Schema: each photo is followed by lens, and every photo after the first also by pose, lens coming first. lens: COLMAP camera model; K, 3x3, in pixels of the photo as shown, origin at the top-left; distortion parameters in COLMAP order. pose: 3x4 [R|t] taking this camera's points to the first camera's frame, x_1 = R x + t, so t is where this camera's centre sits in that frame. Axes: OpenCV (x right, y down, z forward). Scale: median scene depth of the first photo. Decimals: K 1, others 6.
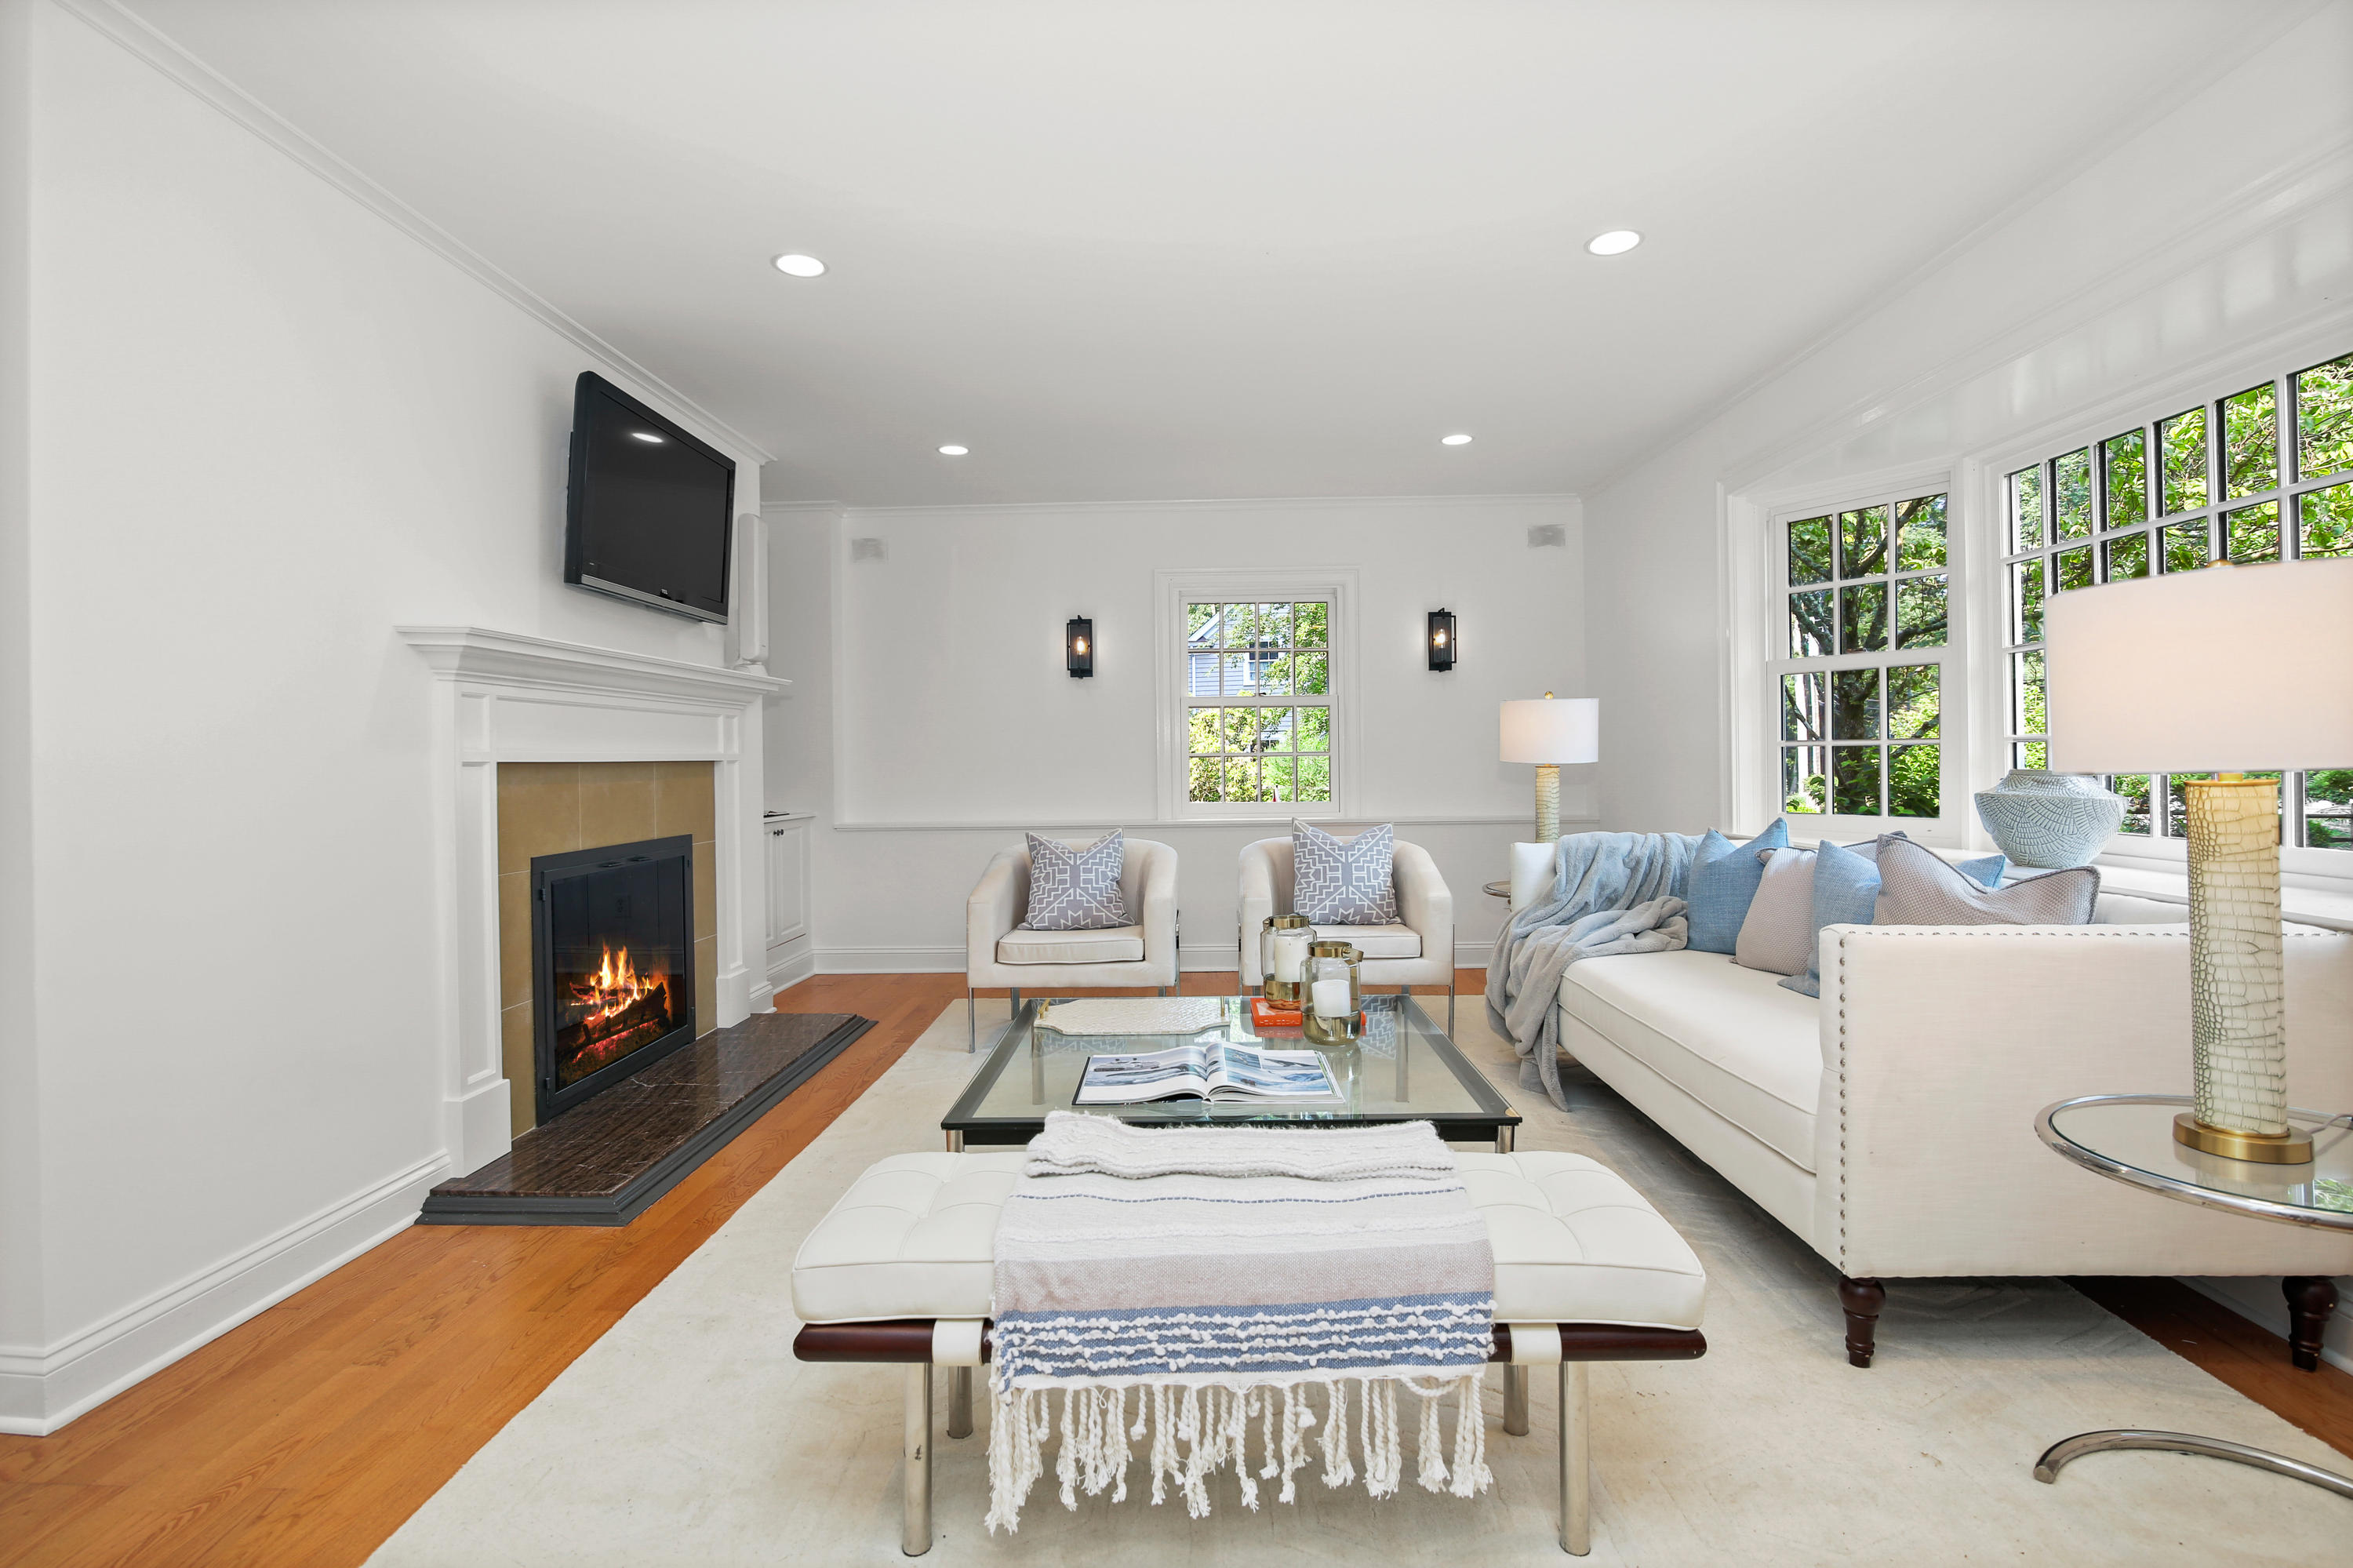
lens RADIAL K [[1081.3, 0, 1177.1], [0, 1081.3, 774.7], [0, 0, 1]] dist [-0.022415, 0.002056]
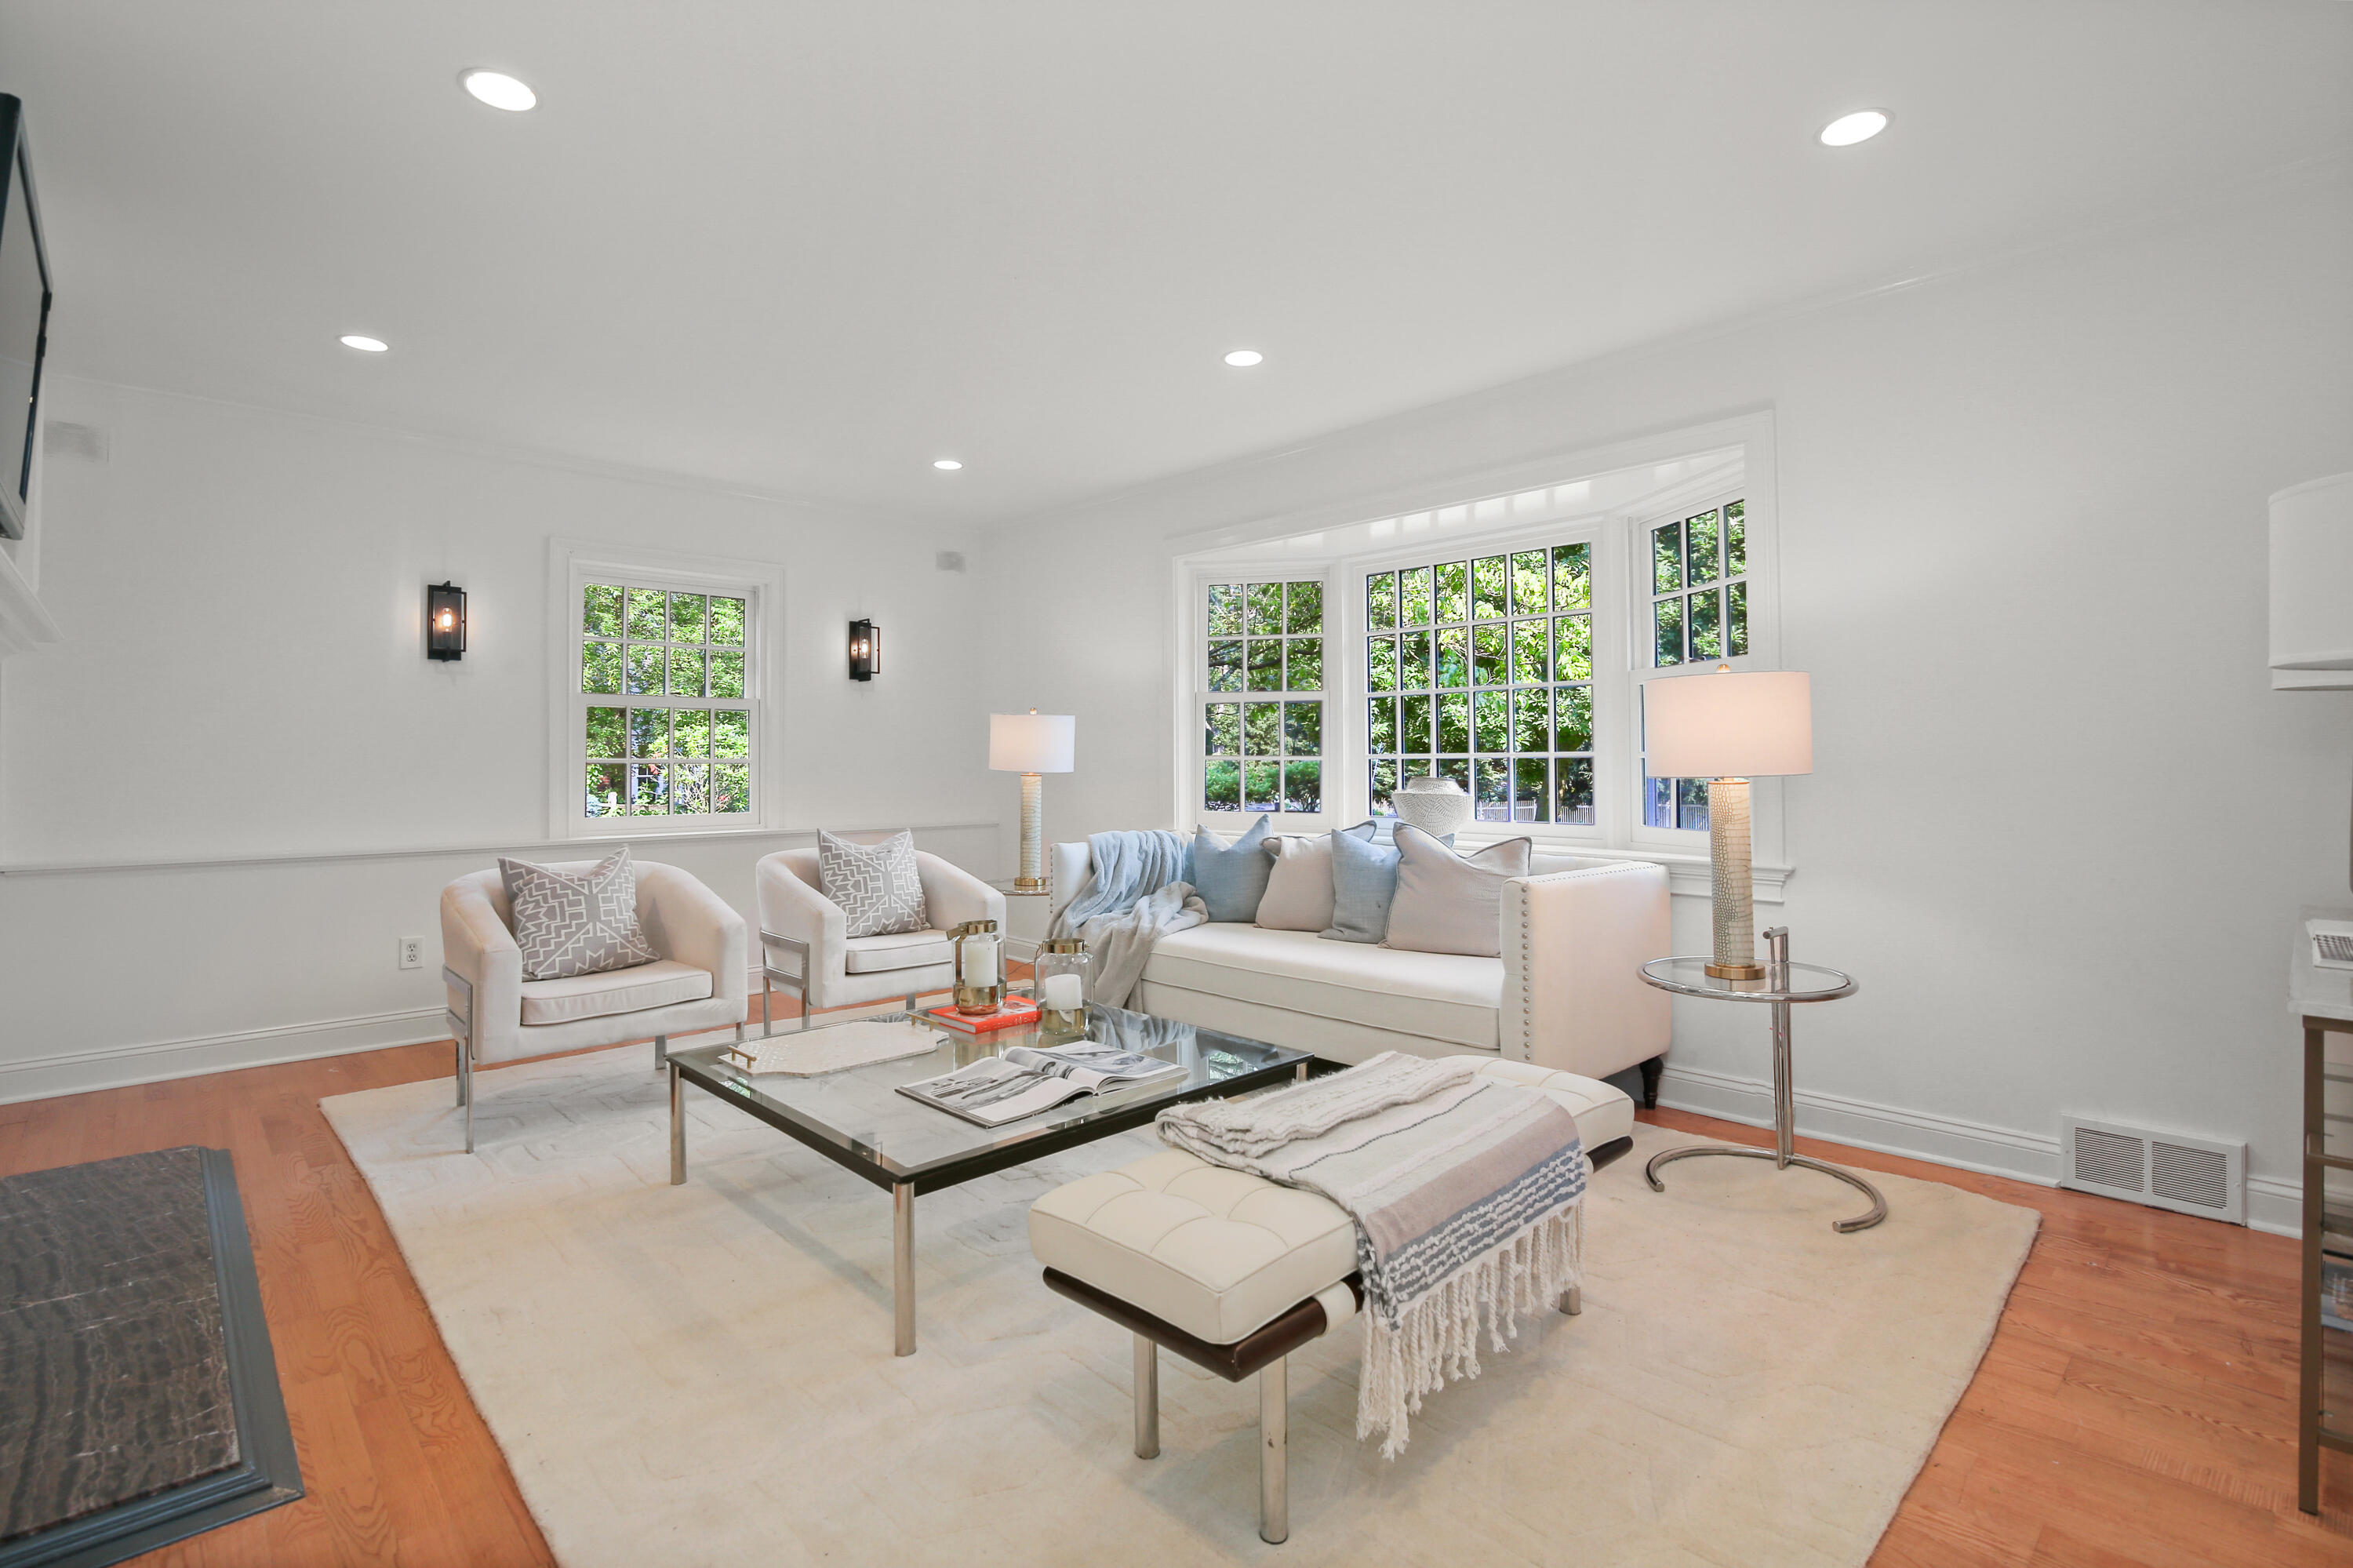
lens RADIAL K [[1081.3, 0, 1173.9], [0, 1081.3, 762.0], [0, 0, 1]] dist [-0.022415, 0.002056]
pose [[0.710813, 0.011129, 0.703293, -0.437129], [0.004237, 0.999789, -0.020103, 0.002278], [-0.703368, 0.017269, 0.710616, 0.138071]]
